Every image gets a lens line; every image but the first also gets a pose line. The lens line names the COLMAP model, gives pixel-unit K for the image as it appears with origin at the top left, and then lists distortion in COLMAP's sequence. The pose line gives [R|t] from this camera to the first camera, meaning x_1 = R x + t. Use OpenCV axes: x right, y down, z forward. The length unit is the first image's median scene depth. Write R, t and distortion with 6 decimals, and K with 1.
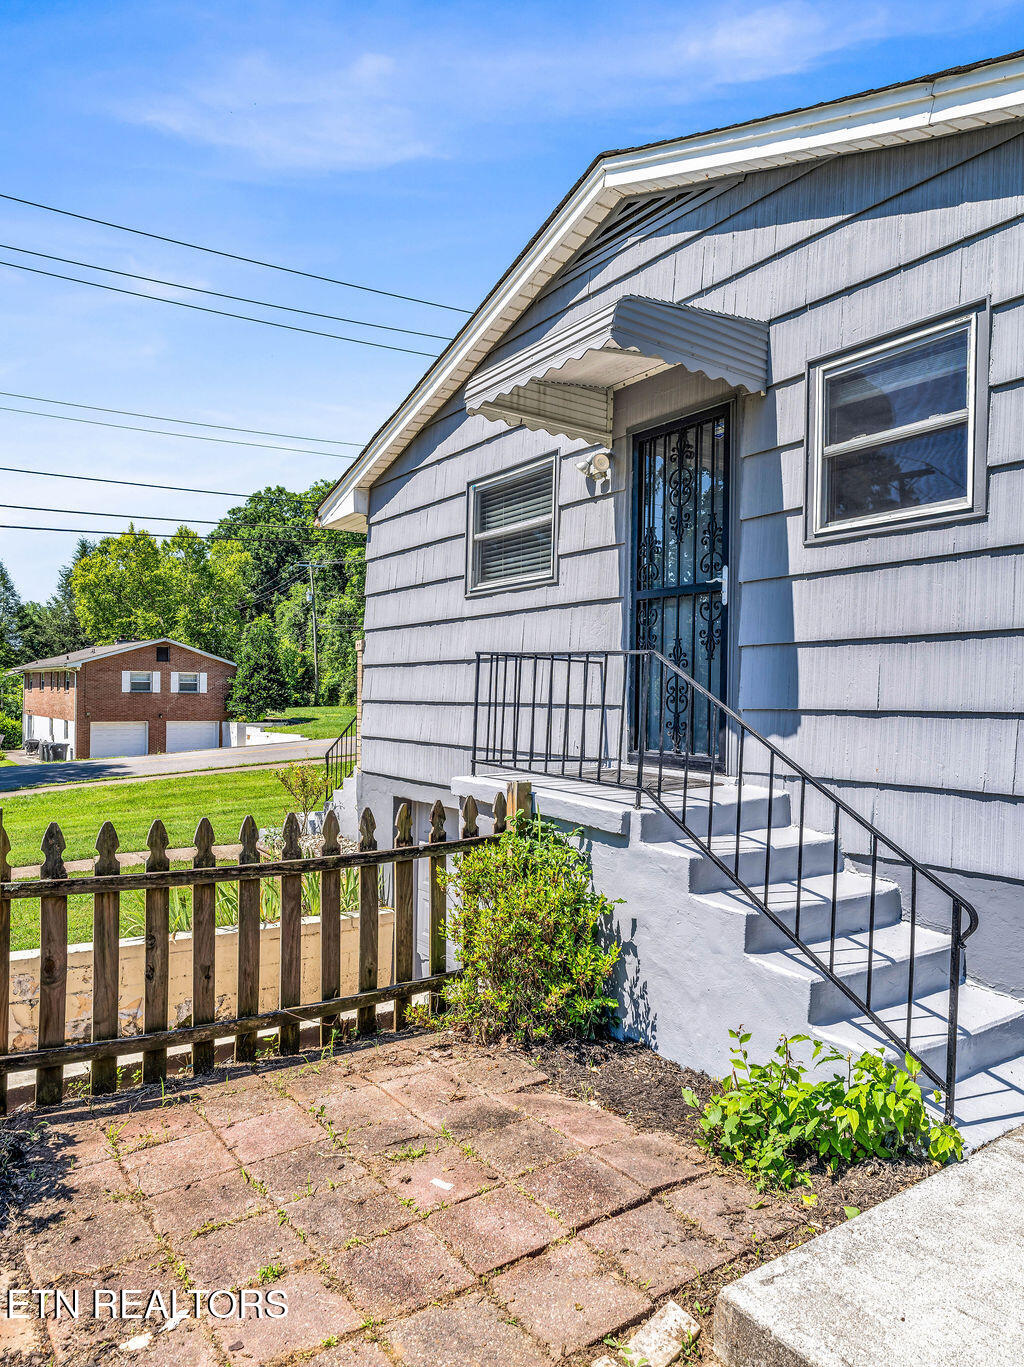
lens RADIAL K [[896.0, 0, 512.0], [0, 896.0, 683.5], [0, 0, 1]] dist [0.004934, 0.000714]
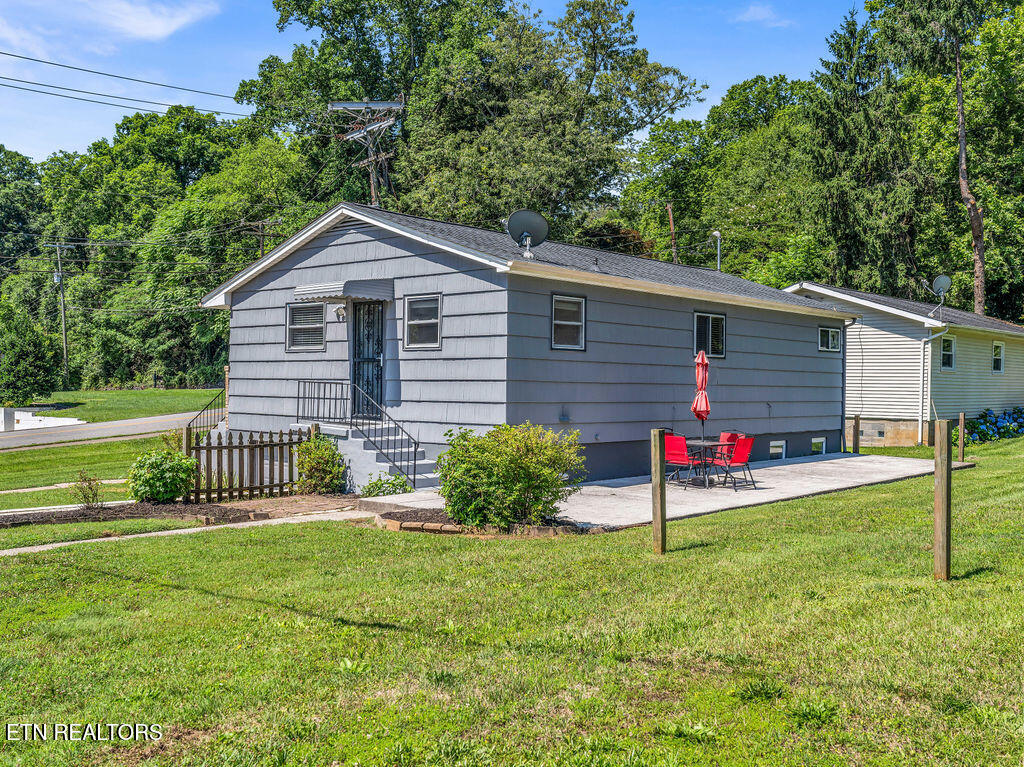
lens RADIAL K [[998.9, 0, 496.3], [0, 998.9, 387.9], [0, 0, 1]] dist [0.012256, 0.004799]
pose [[0.973366, -0.007967, 0.229117, -0.128067], [0.001462, 0.999591, 0.028547, -0.085103], [-0.229251, -0.027451, 0.972980, -1.873358]]
